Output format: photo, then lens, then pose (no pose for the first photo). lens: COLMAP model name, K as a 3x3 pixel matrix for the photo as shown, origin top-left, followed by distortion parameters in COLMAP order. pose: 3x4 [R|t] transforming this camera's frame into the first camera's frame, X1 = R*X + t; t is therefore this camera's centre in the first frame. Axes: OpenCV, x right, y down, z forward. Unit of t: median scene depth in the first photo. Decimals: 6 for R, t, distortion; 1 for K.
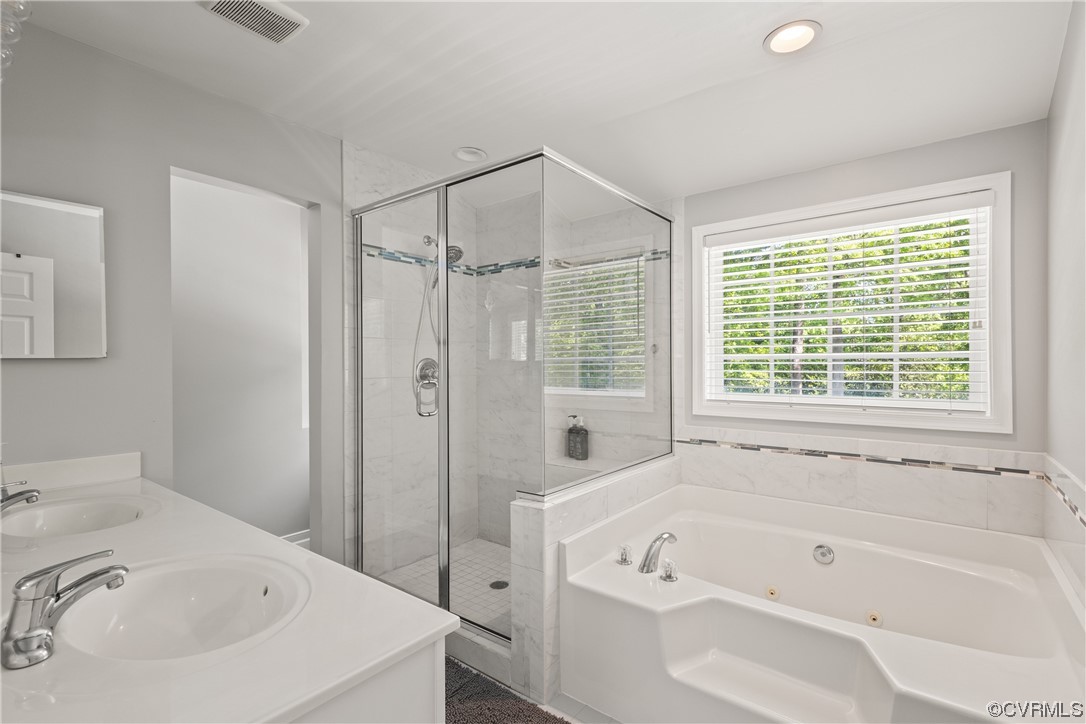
lens RADIAL K [[506.7, 0, 516.0], [0, 506.7, 369.1], [0, 0, 1]] dist [0.009867, -0.001508]
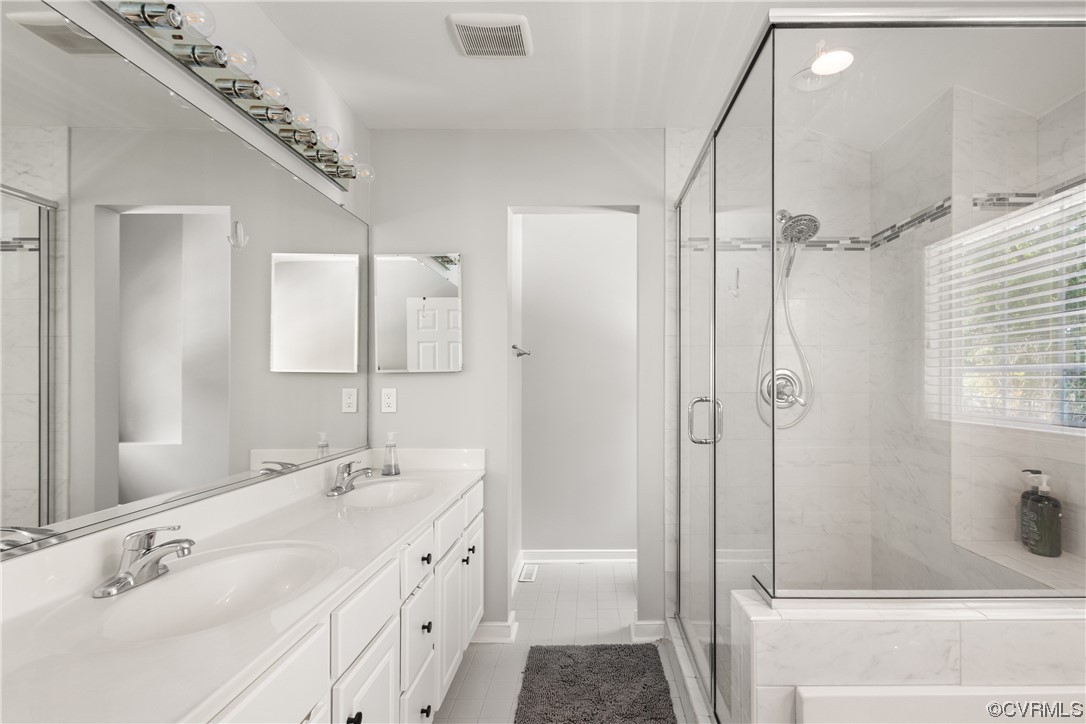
lens RADIAL K [[506.7, 0, 546.4], [0, 506.7, 378.6], [0, 0, 1]] dist [0.009867, -0.001508]
pose [[0.640052, 0.003152, -0.768325, 0.205092], [-0.007601, 0.999969, -0.002230, -0.001927], [0.768294, 0.007267, 0.640056, 0.247353]]
